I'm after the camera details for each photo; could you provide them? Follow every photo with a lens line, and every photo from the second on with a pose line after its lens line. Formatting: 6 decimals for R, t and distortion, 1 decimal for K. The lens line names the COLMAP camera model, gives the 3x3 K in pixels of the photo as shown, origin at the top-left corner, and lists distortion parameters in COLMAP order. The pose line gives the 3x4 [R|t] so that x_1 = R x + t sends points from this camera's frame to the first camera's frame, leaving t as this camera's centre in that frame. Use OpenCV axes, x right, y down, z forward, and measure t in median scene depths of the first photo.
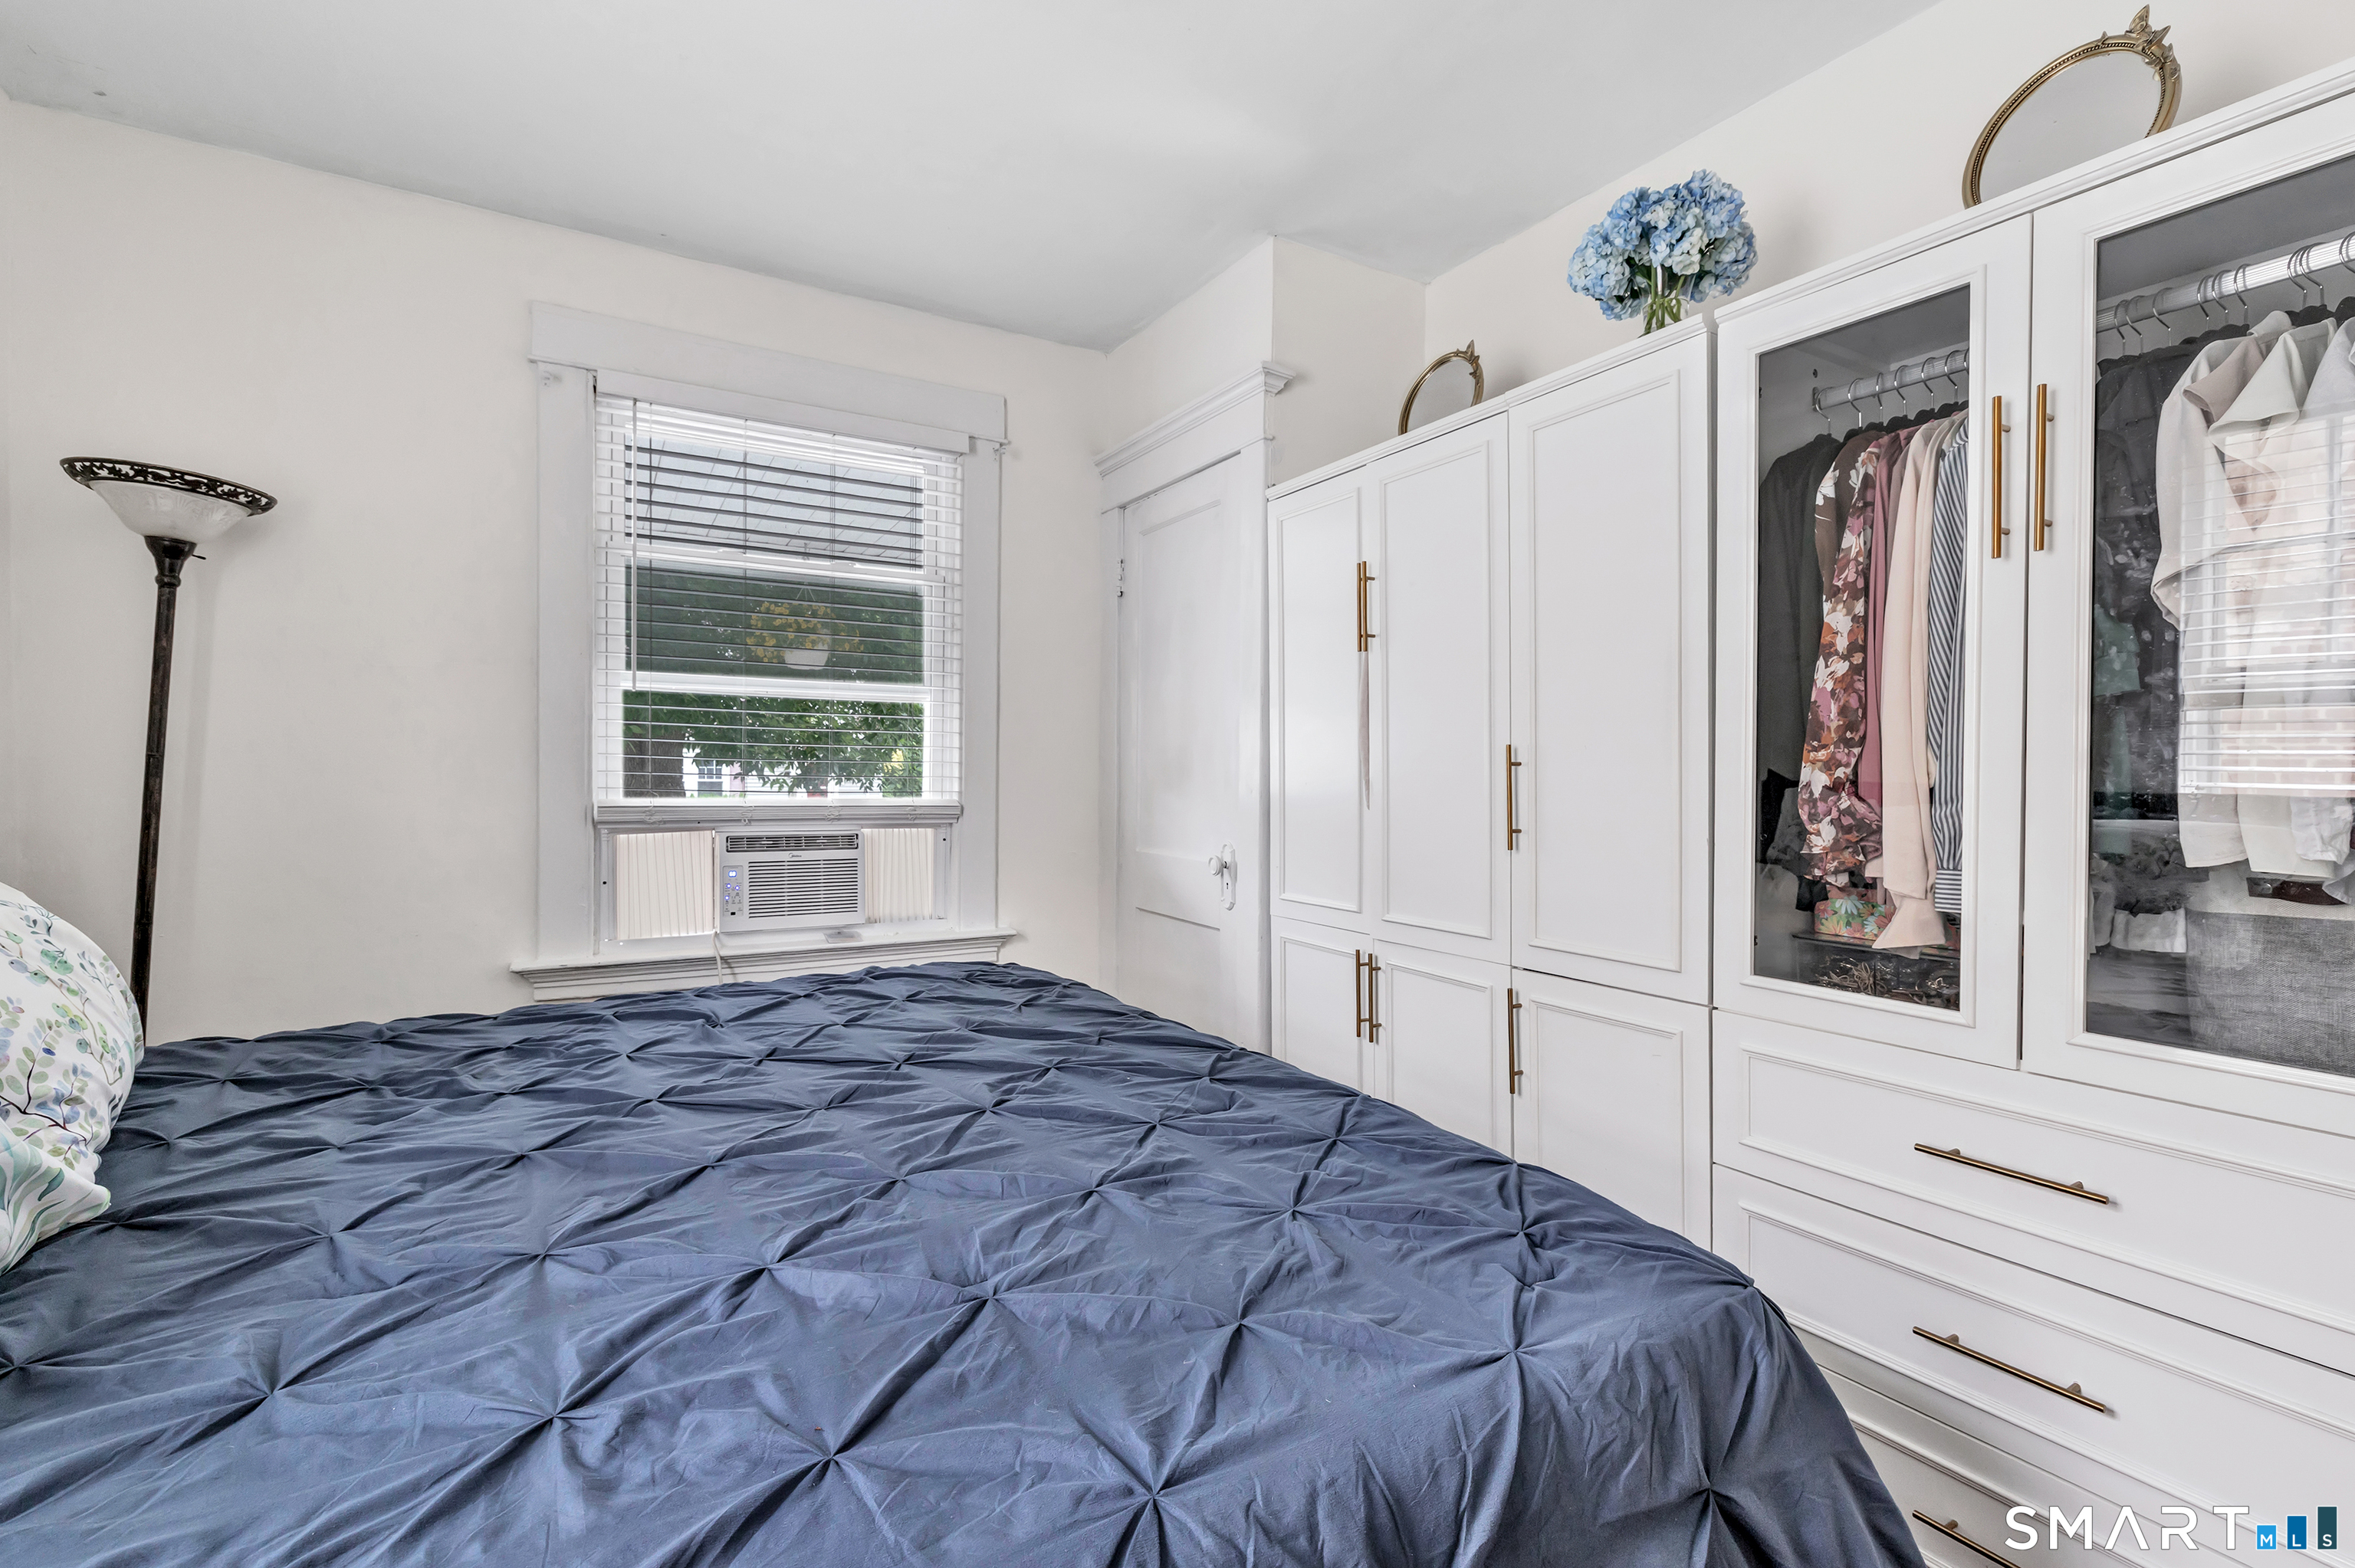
lens RADIAL K [[1078.9, 0, 1166.4], [0, 1078.9, 782.8], [0, 0, 1]] dist [-0.000192, 0.001781]
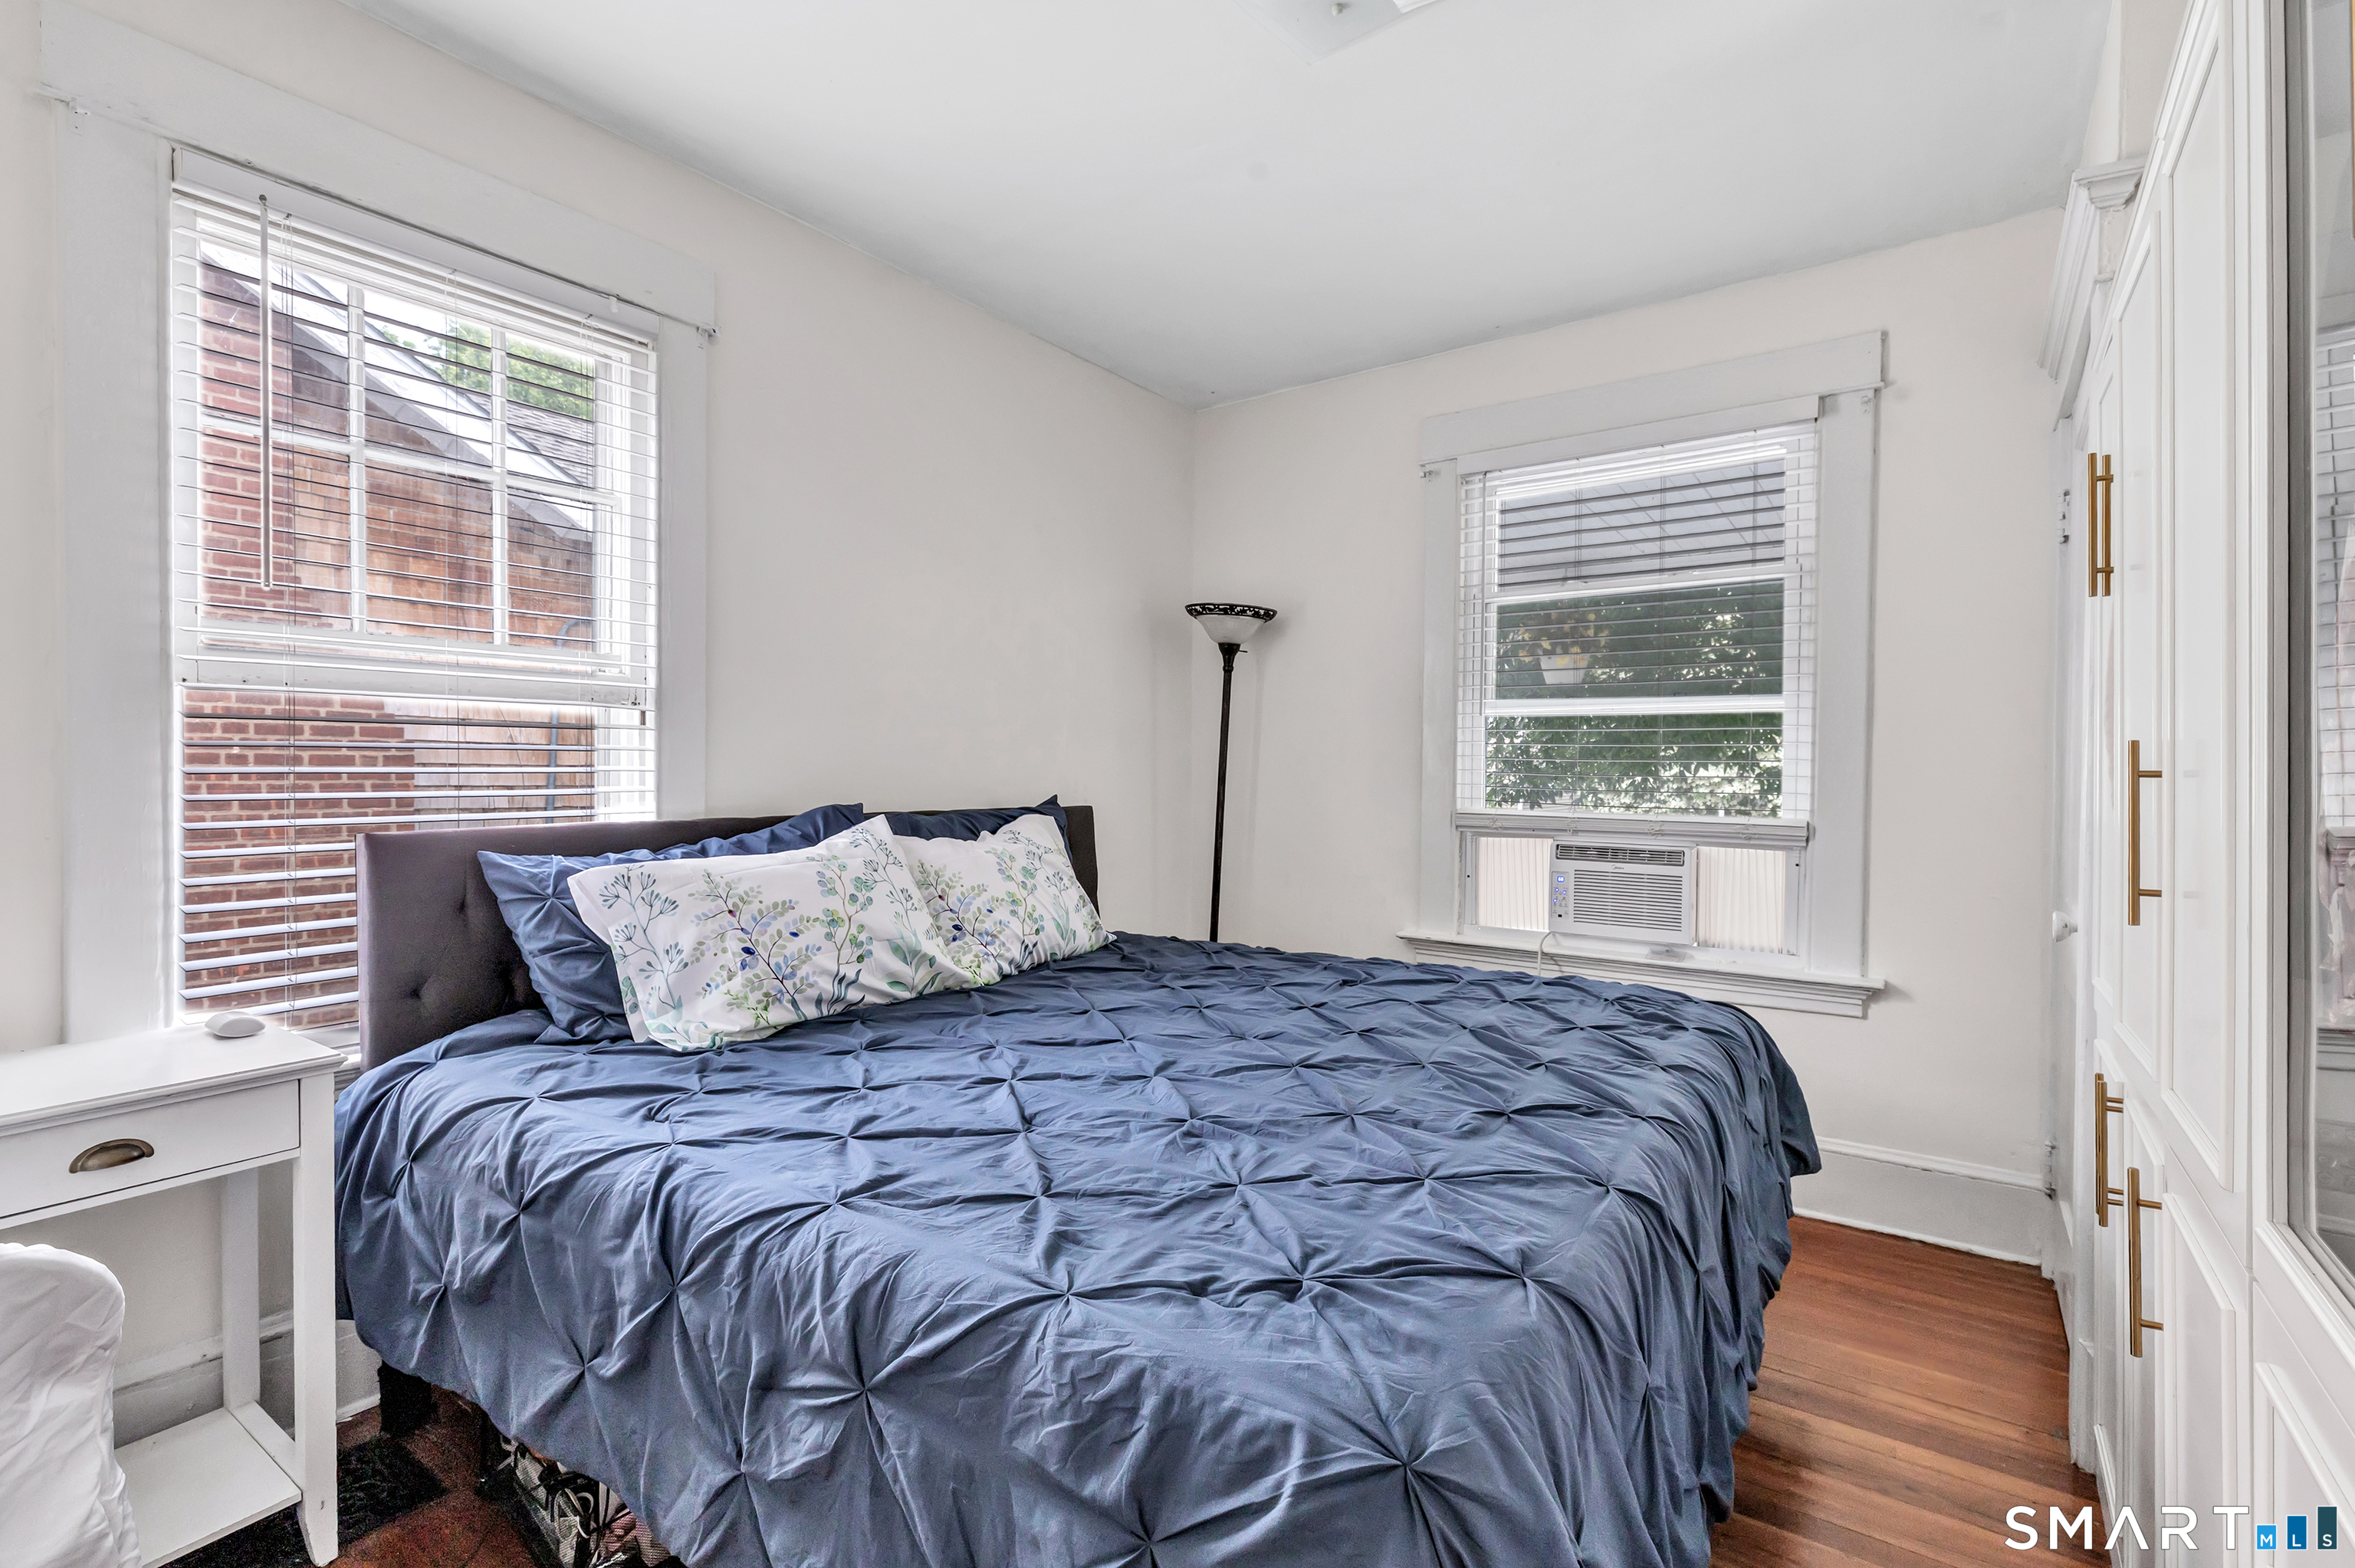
lens RADIAL K [[1078.9, 0, 1163.8], [0, 1078.9, 786.3], [0, 0, 1]] dist [-0.000192, 0.001781]
pose [[0.381743, 0.006365, -0.924247, 0.452008], [-0.018159, 0.999835, -0.000615, -0.001234], [0.924090, 0.017018, 0.381796, 0.211943]]
